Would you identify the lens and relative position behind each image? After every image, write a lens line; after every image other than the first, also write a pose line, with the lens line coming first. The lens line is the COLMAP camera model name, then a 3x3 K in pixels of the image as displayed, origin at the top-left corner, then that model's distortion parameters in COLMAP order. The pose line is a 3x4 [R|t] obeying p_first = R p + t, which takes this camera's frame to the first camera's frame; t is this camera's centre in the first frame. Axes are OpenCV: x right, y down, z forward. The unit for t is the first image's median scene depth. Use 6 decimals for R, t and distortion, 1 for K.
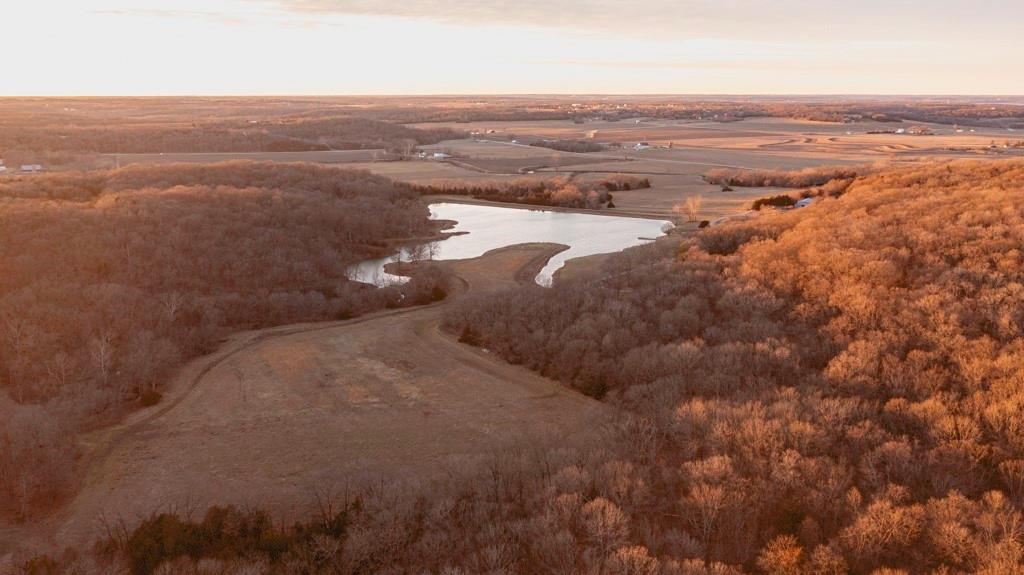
lens RADIAL K [[848.5, 0, 505.4], [0, 848.5, 288.6], [0, 0, 1]] dist [-0.011537, 0.011632]
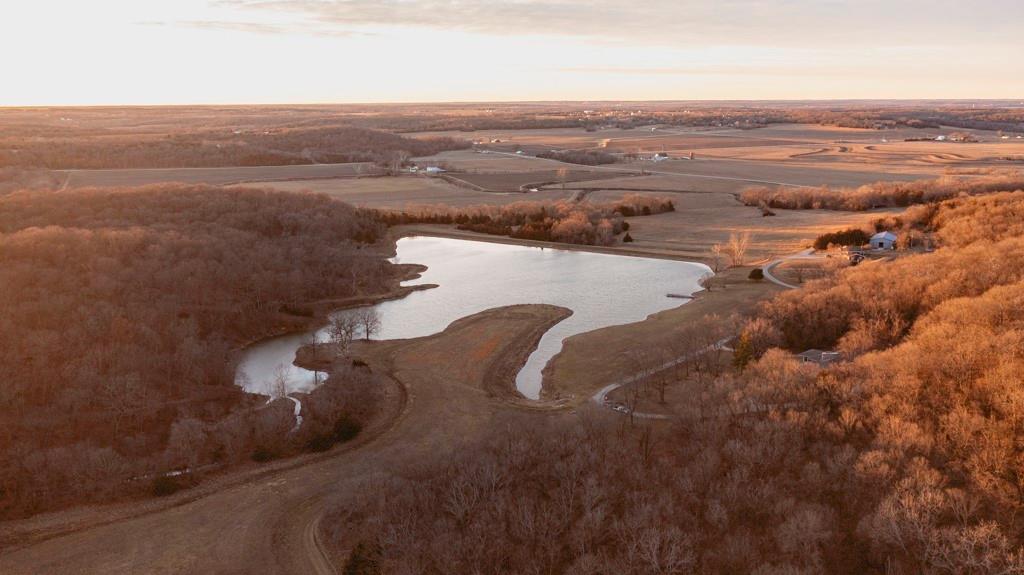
lens RADIAL K [[847.1, 0, 512.0], [0, 847.1, 287.5], [0, 0, 1]] dist [-0.007441, 0.002812]
pose [[0.999953, -0.004178, -0.008698, 0.012318], [0.004099, 0.999951, -0.009040, -0.024709], [0.008736, 0.009004, 0.999921, 0.112079]]
